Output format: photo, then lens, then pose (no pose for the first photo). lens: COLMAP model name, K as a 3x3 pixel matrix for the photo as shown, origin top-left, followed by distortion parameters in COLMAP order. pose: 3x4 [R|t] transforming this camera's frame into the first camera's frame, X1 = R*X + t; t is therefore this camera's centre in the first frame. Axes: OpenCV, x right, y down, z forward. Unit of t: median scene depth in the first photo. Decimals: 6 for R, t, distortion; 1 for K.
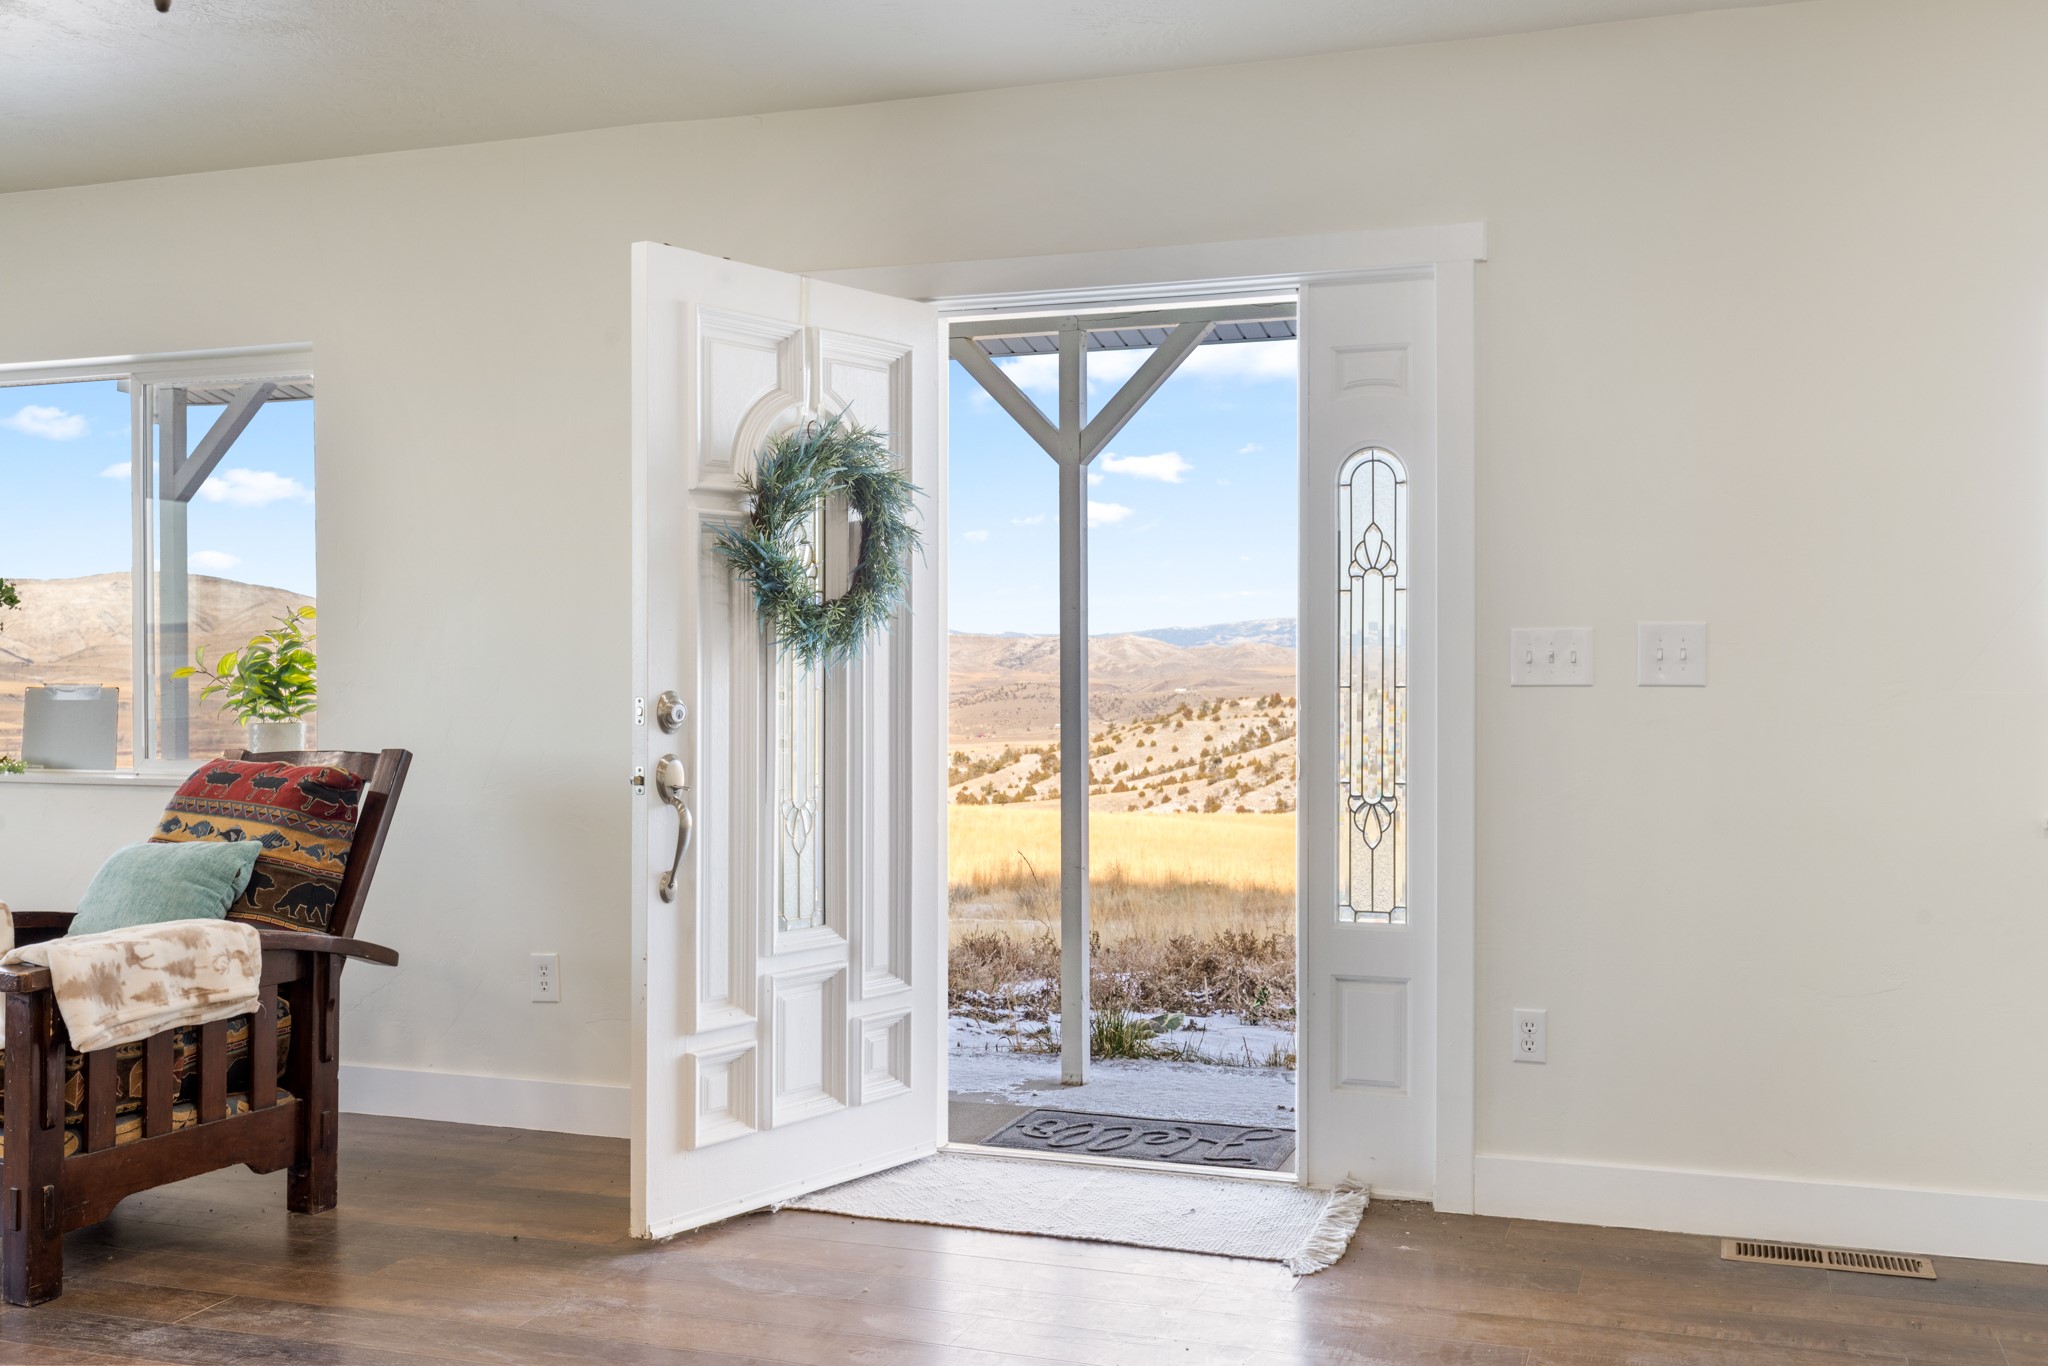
lens RADIAL K [[1954.8, 0, 1027.0], [0, 1954.8, 681.2], [0, 0, 1]] dist [0.005295, 0.000000]
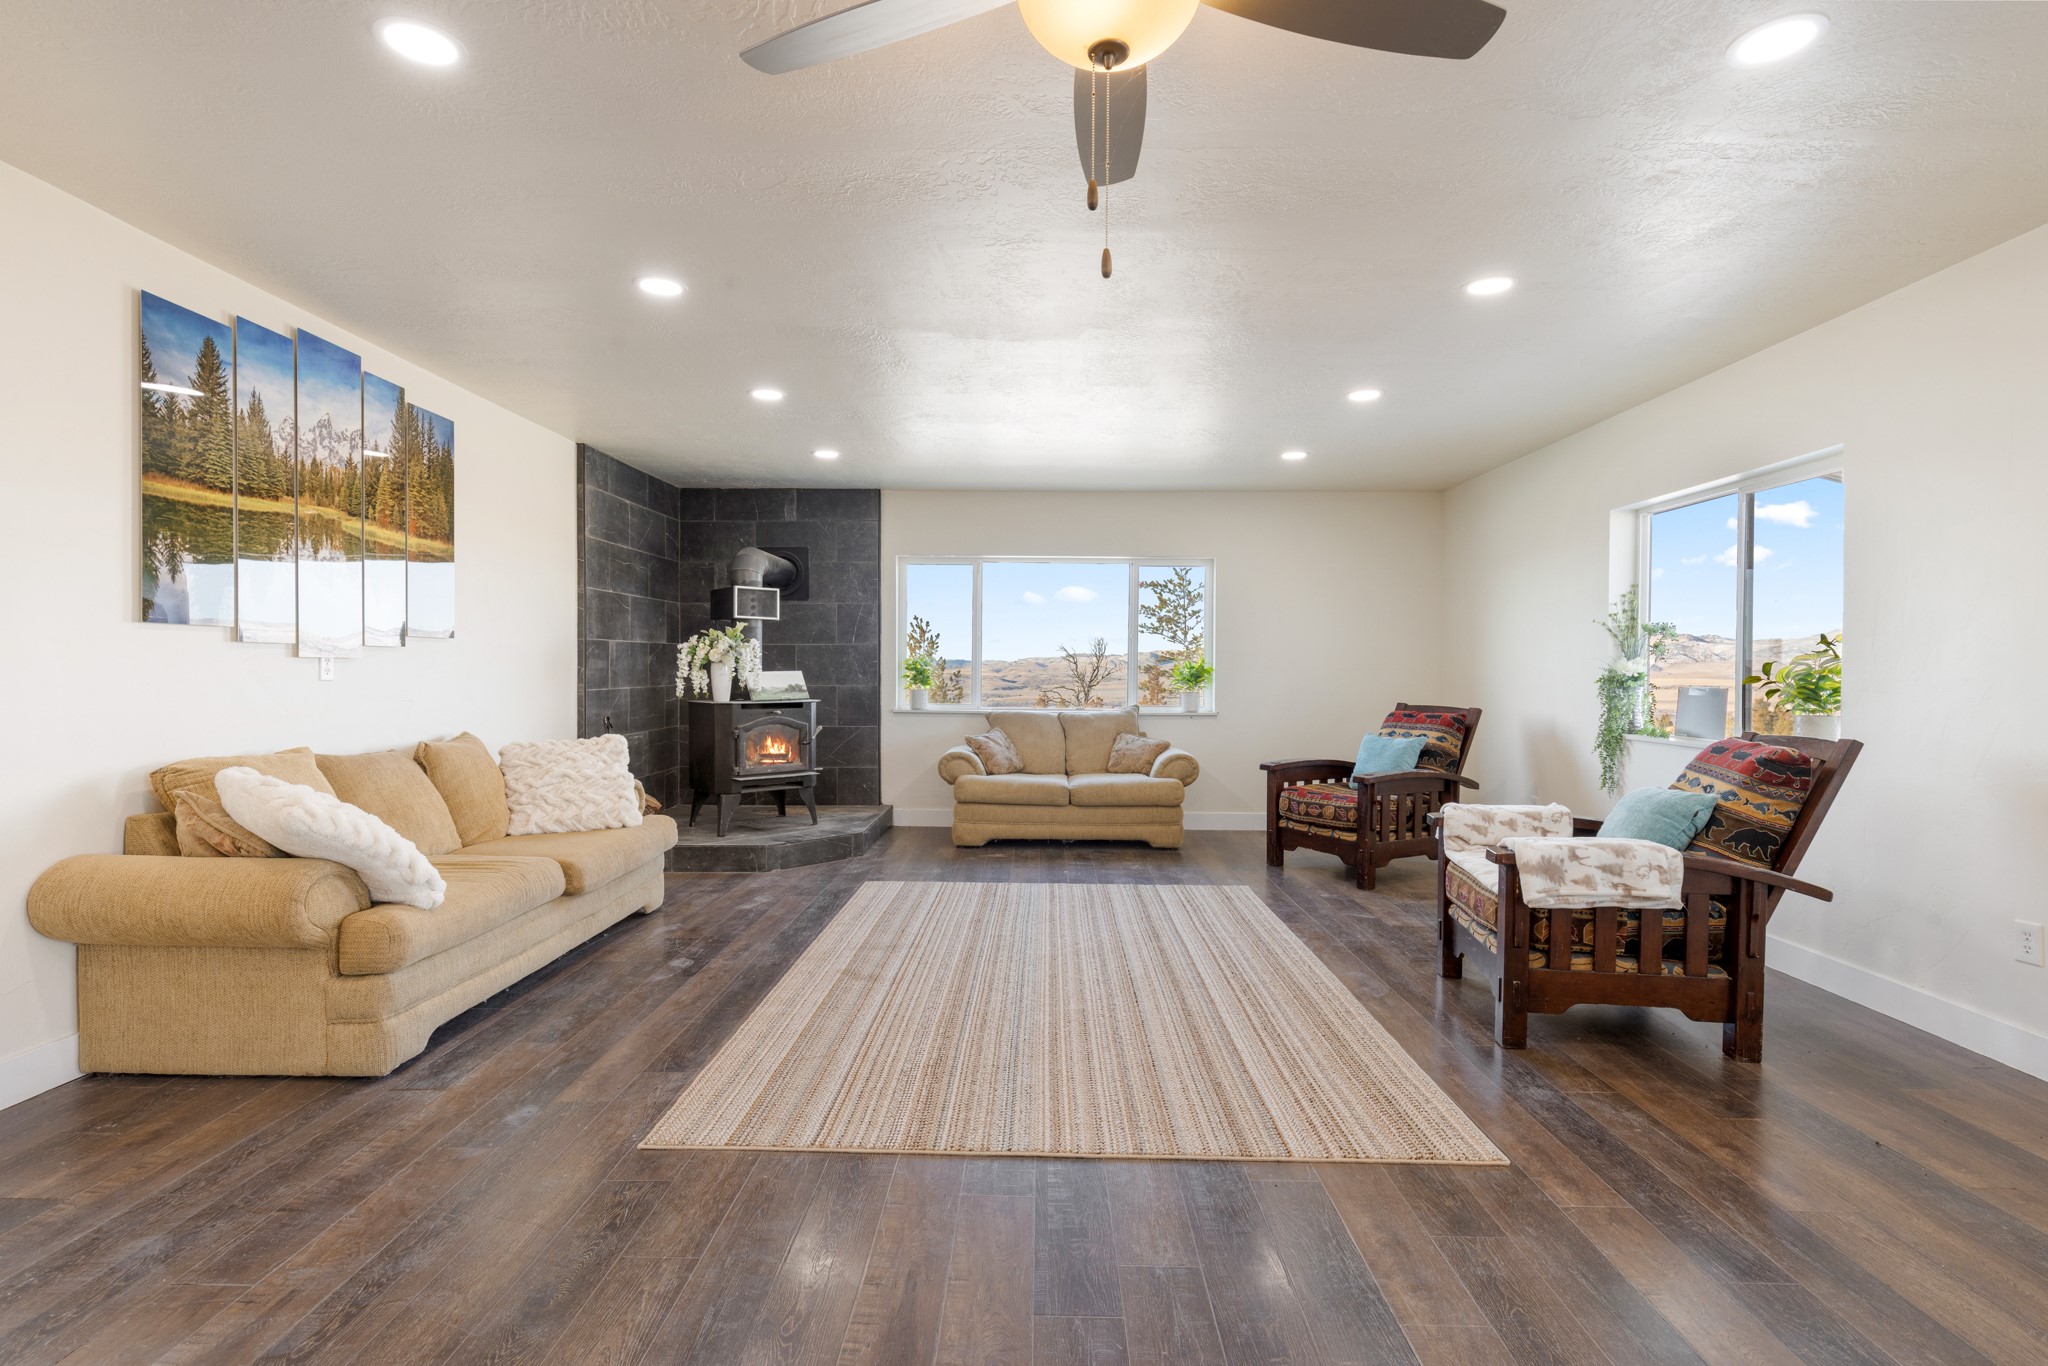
lens RADIAL K [[967.1, 0, 1020.4], [0, 967.1, 683.1], [0, 0, 1]] dist [0.003500, -0.000403]
pose [[0.316500, 0.016300, -0.948452, 0.133093], [-0.015071, 0.999813, 0.012153, -0.003105], [0.948473, 0.010447, 0.316686, 0.281440]]
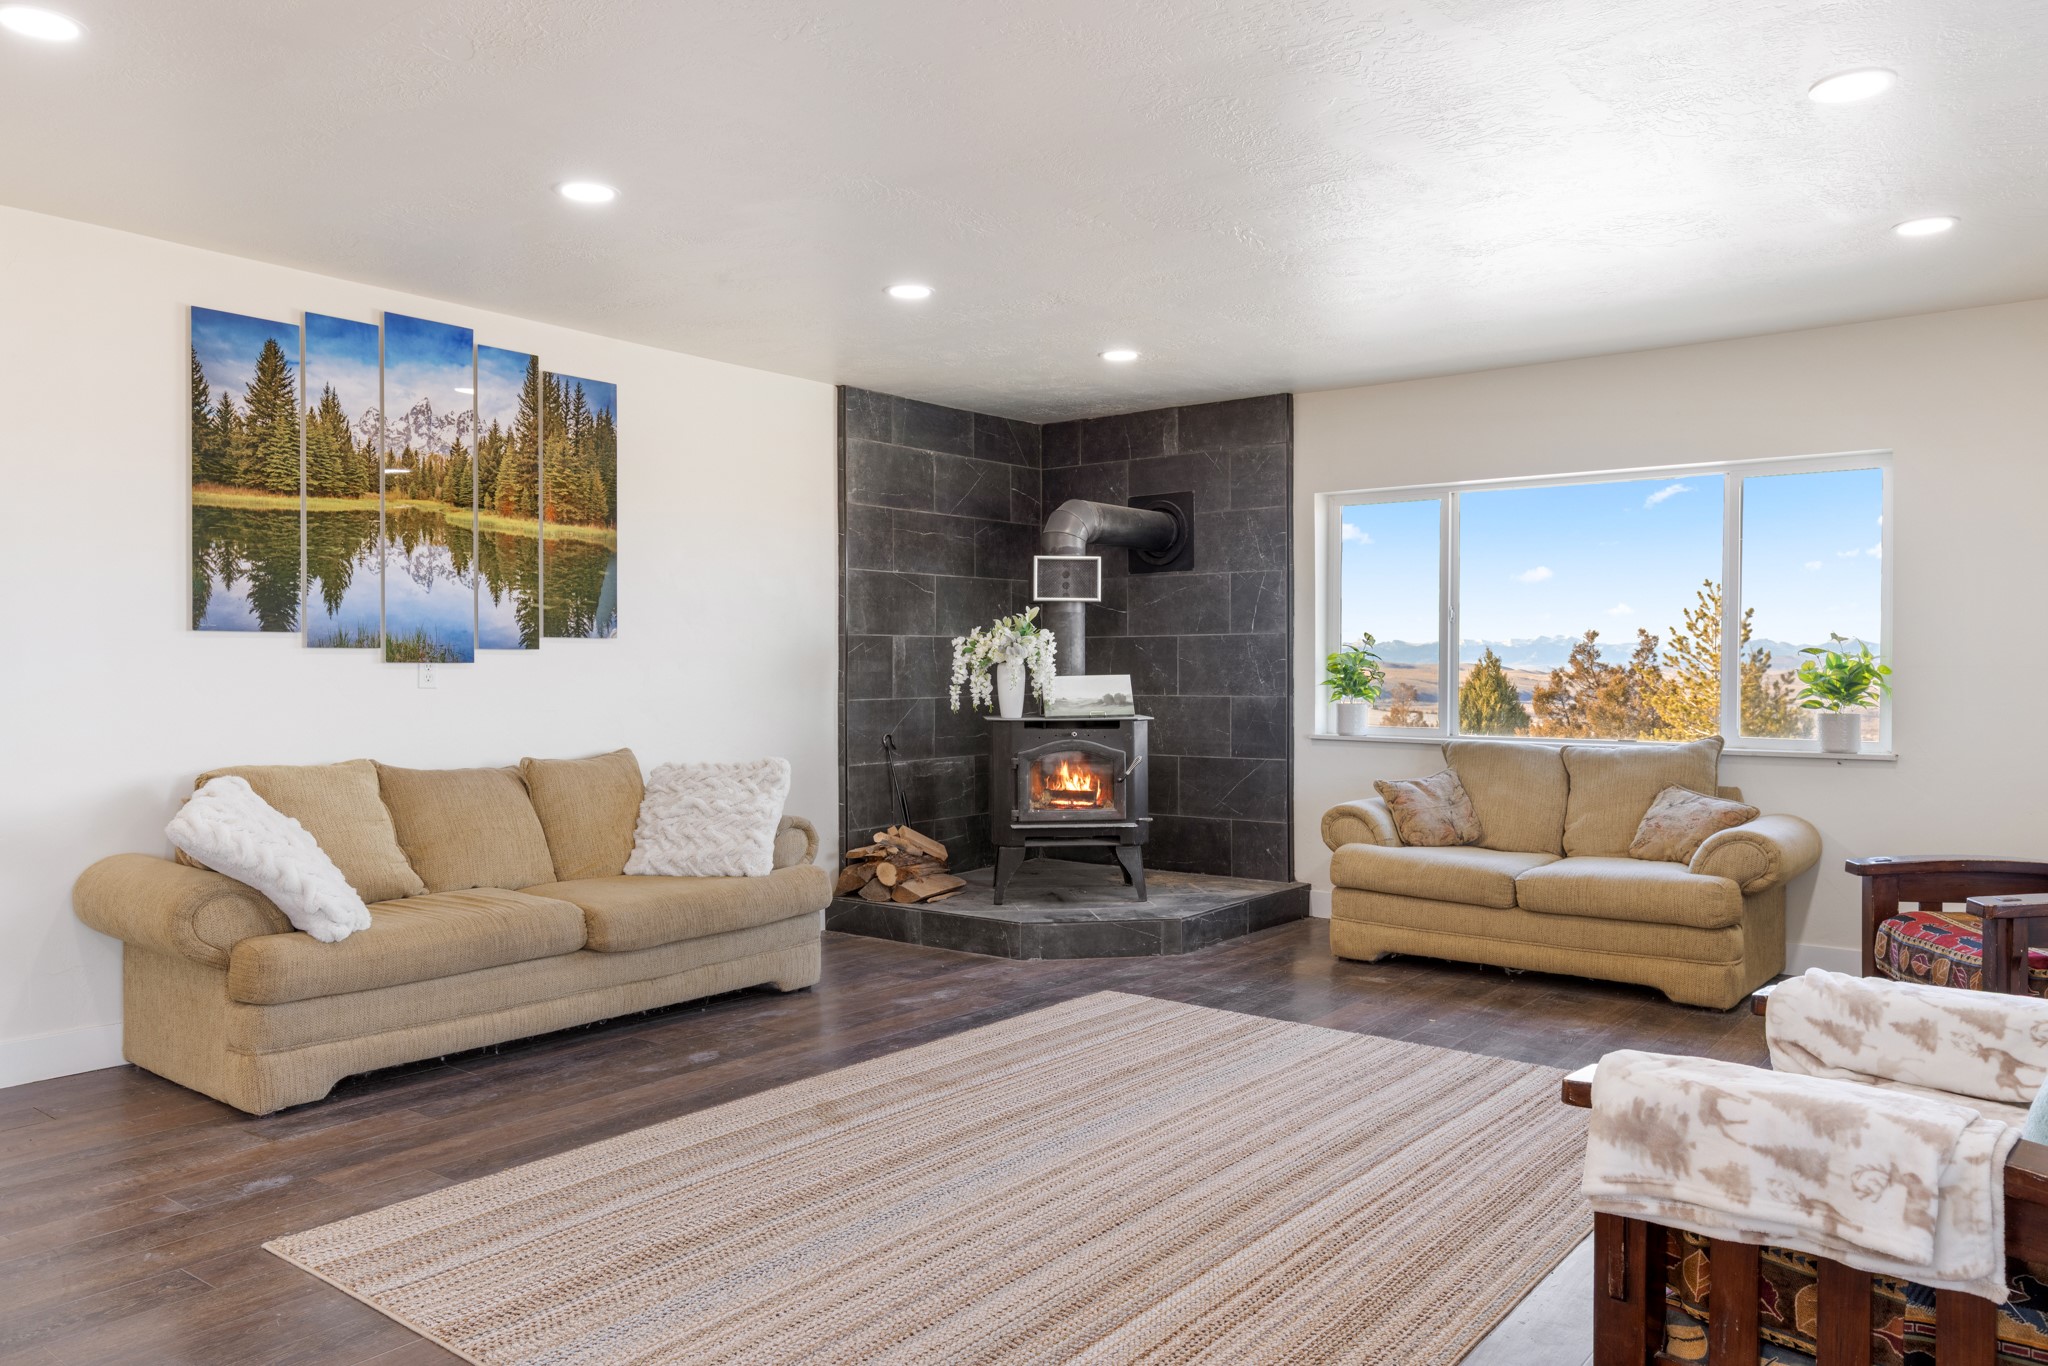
lens RADIAL K [[1430.9, 0, 1026.7], [0, 1430.9, 683.6], [0, 0, 1]] dist [0.001424, 0.000210]
pose [[-0.313623, 0.011558, -0.949477, 0.077028], [-0.009101, 0.999843, 0.015177, -0.011605], [0.949504, 0.013401, -0.313469, 0.823540]]
